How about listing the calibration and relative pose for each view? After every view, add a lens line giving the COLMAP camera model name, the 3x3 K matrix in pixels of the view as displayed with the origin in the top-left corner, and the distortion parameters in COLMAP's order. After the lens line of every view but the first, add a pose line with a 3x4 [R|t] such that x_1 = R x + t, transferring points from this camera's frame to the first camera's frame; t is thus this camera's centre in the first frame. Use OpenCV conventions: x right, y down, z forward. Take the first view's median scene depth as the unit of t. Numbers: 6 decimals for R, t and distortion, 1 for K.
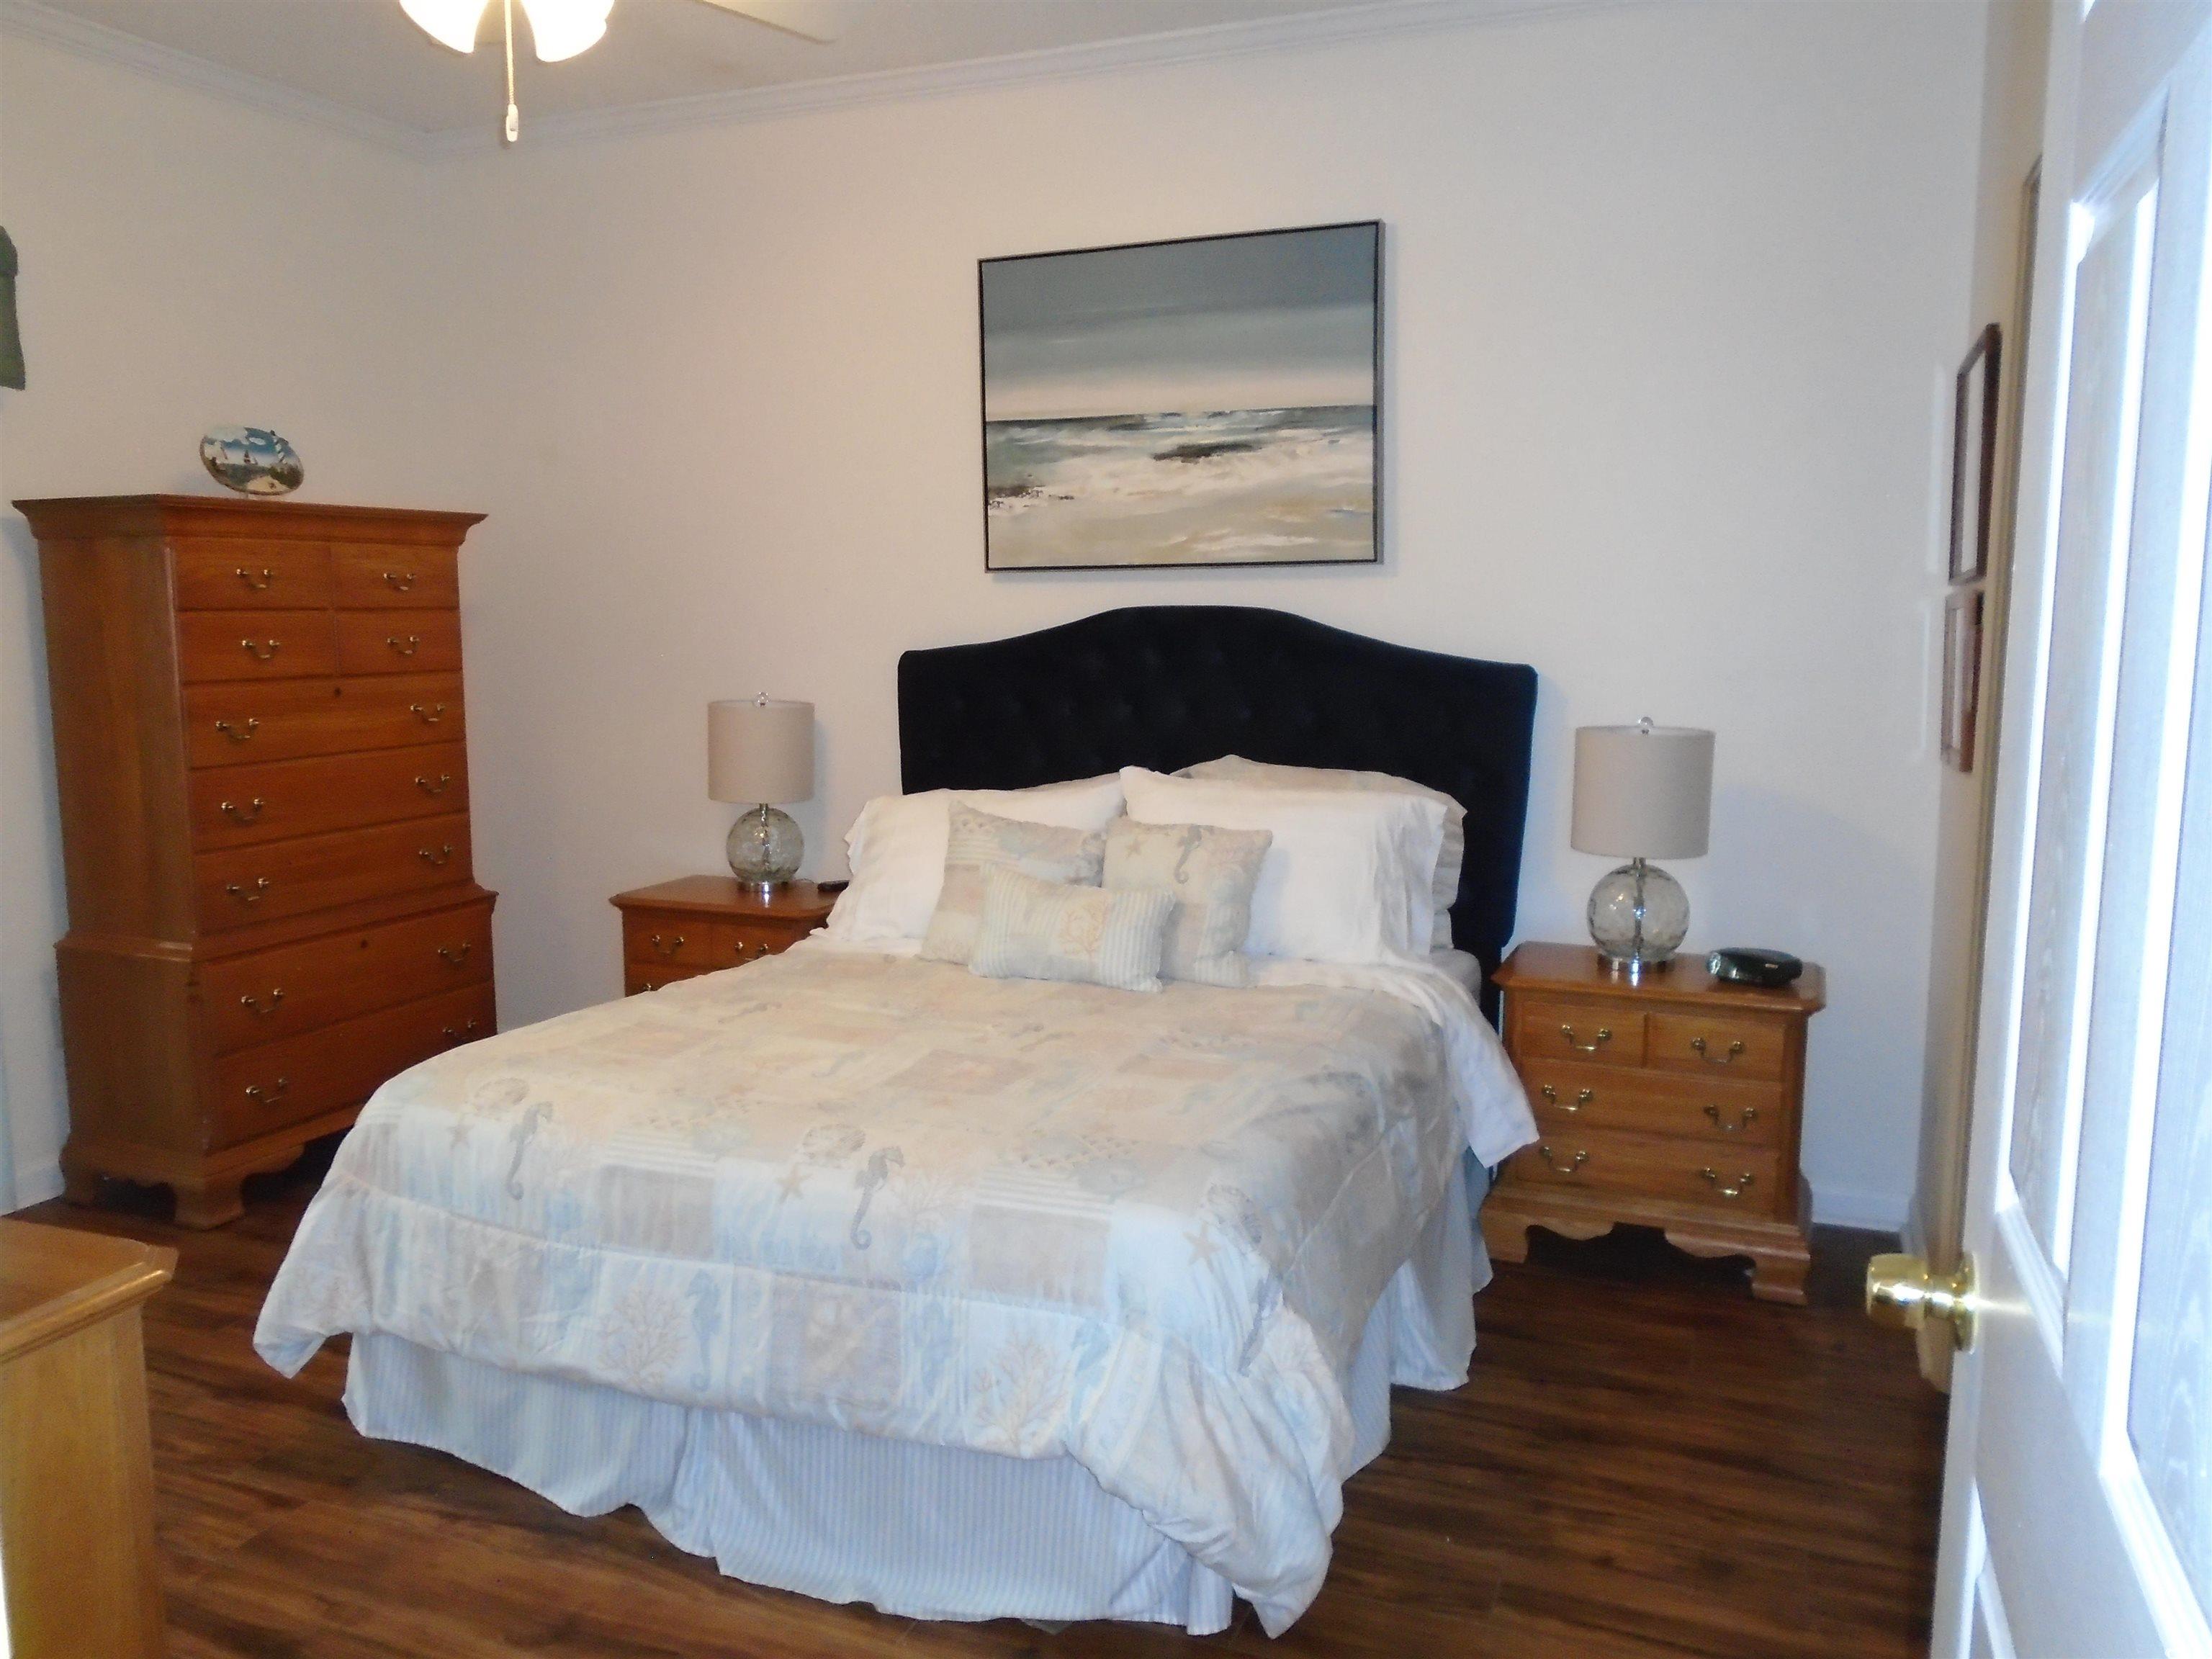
lens RADIAL K [[1673.8, 0, 1105.3], [0, 1673.8, 823.9], [0, 0, 1]] dist [-0.029010, 0.012439]
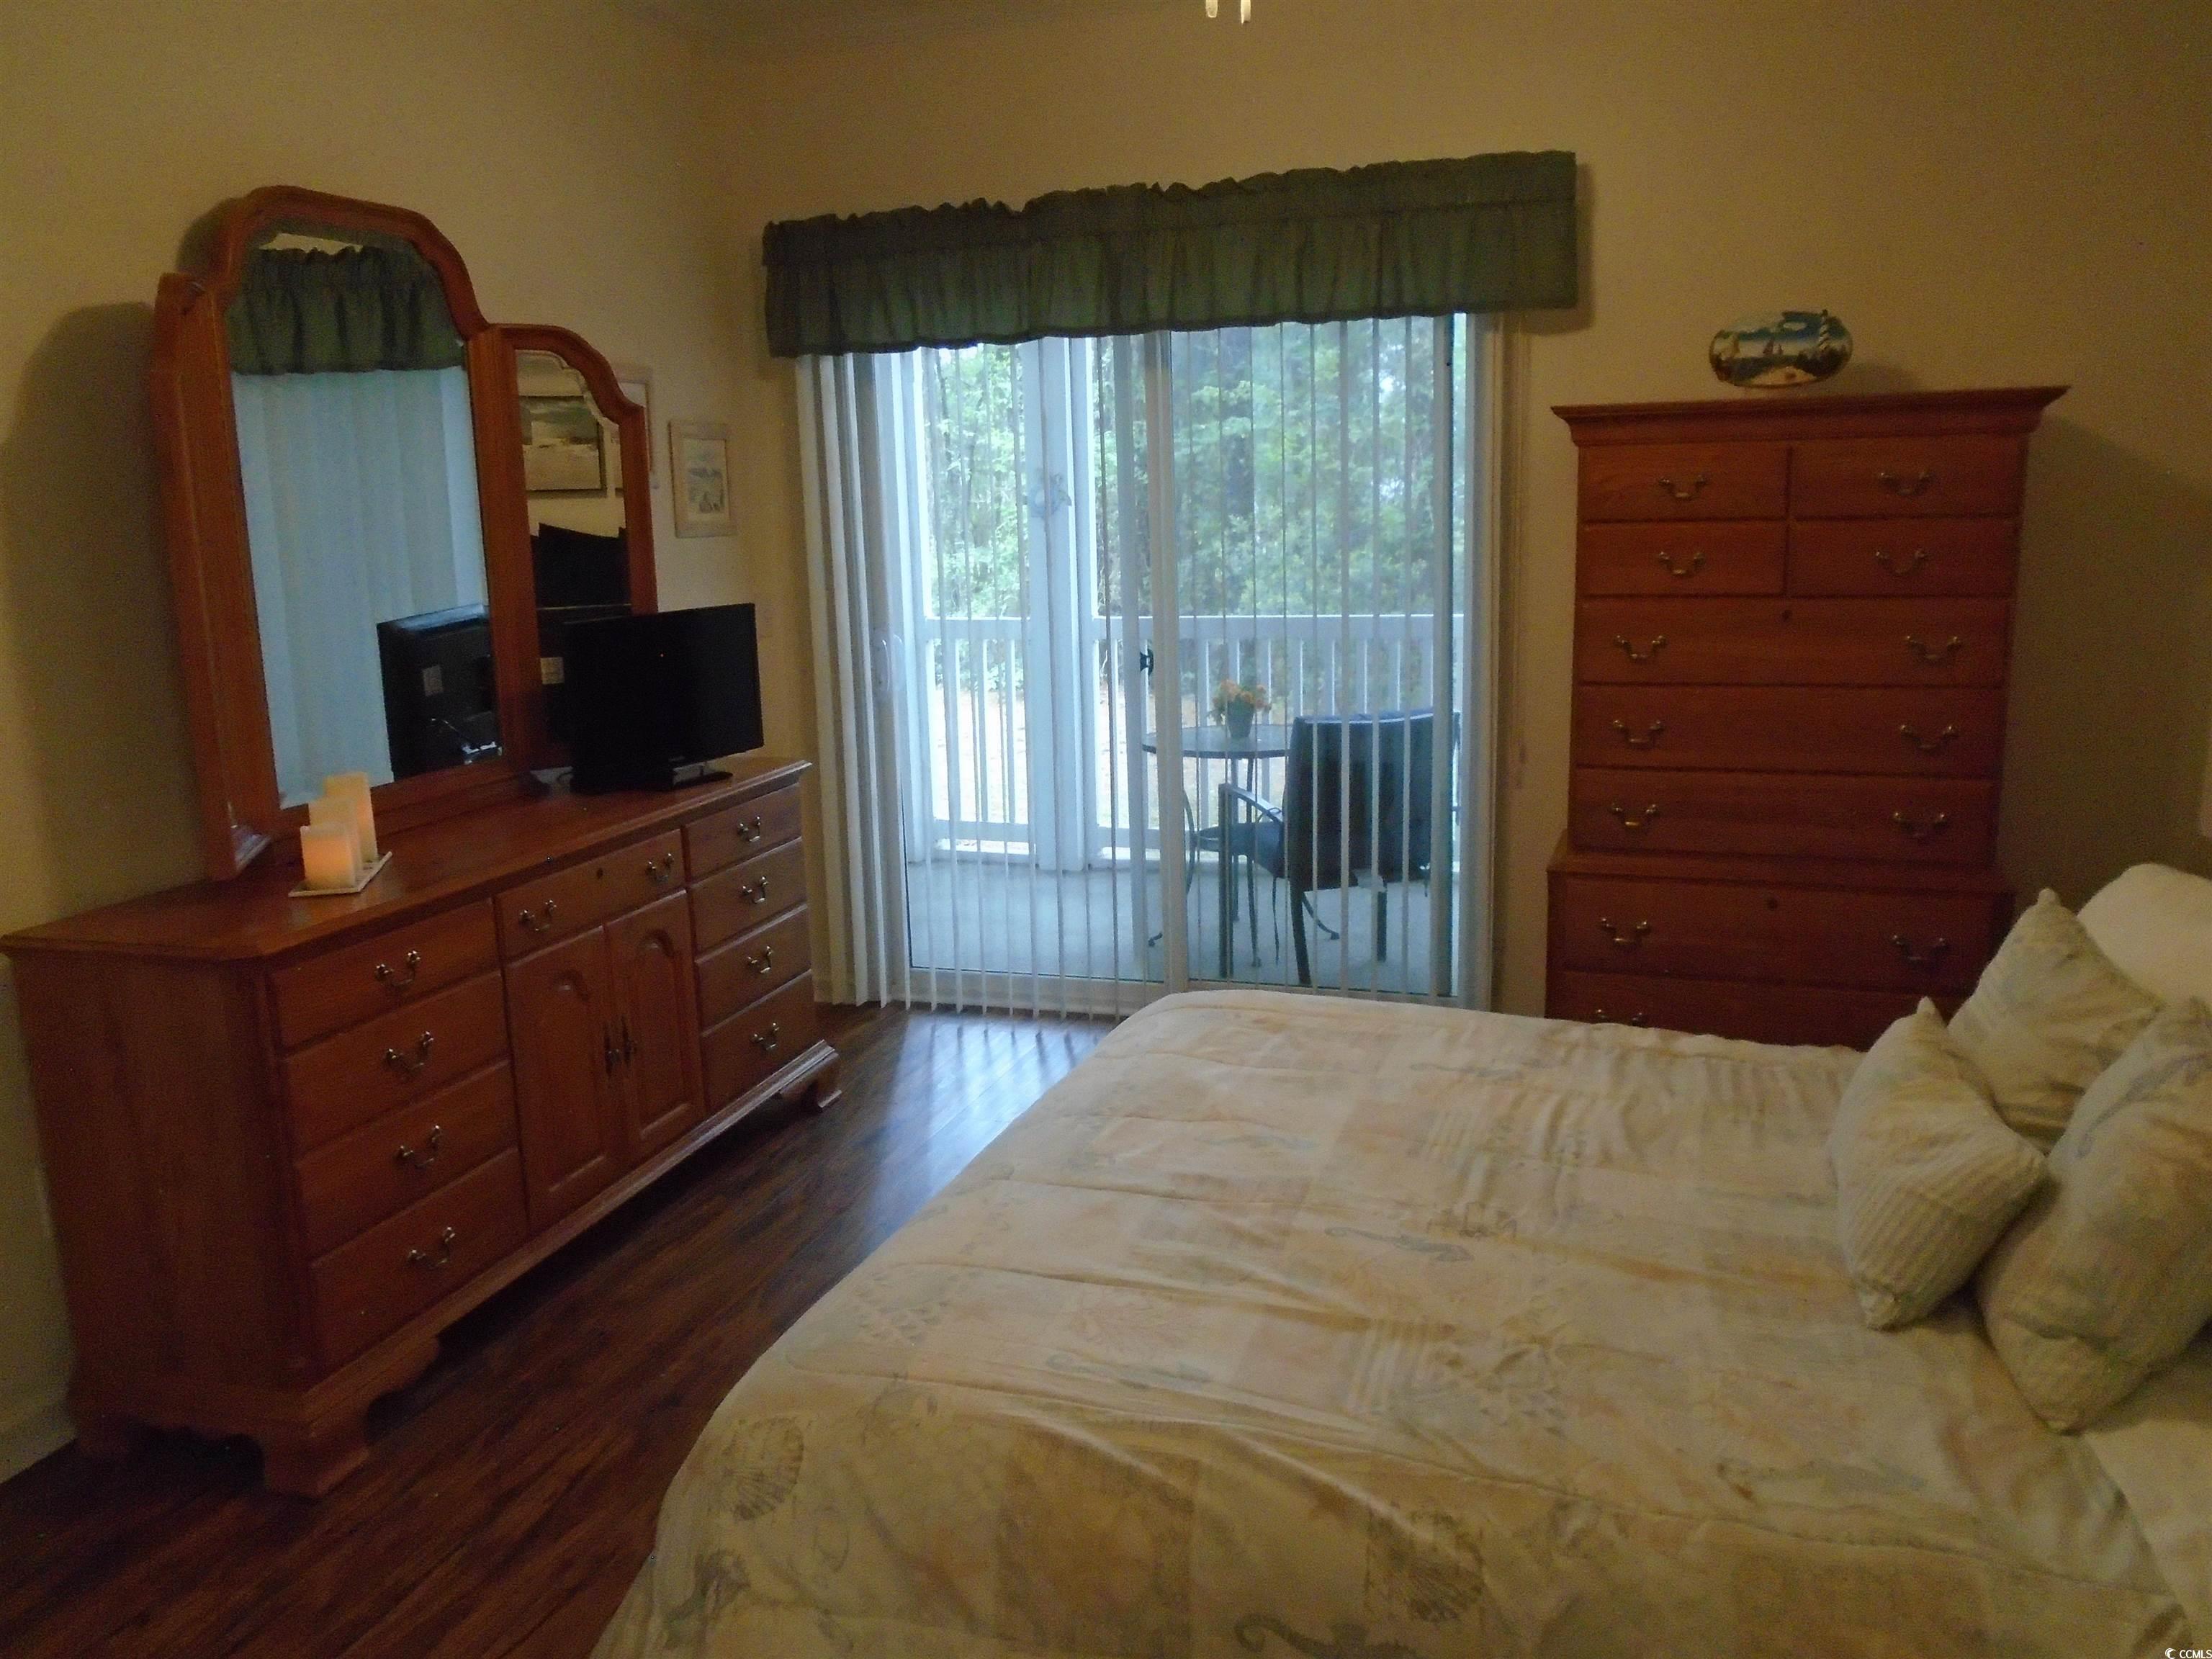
lens RADIAL K [[1673.8, 0, 1105.8], [0, 1673.8, 837.3], [0, 0, 1]] dist [-0.029010, 0.012439]
pose [[0.041371, 0.192827, -0.980360, 0.400066], [-0.098926, 0.977170, 0.188024, -0.094040], [0.994234, 0.089204, 0.059502, 0.605934]]
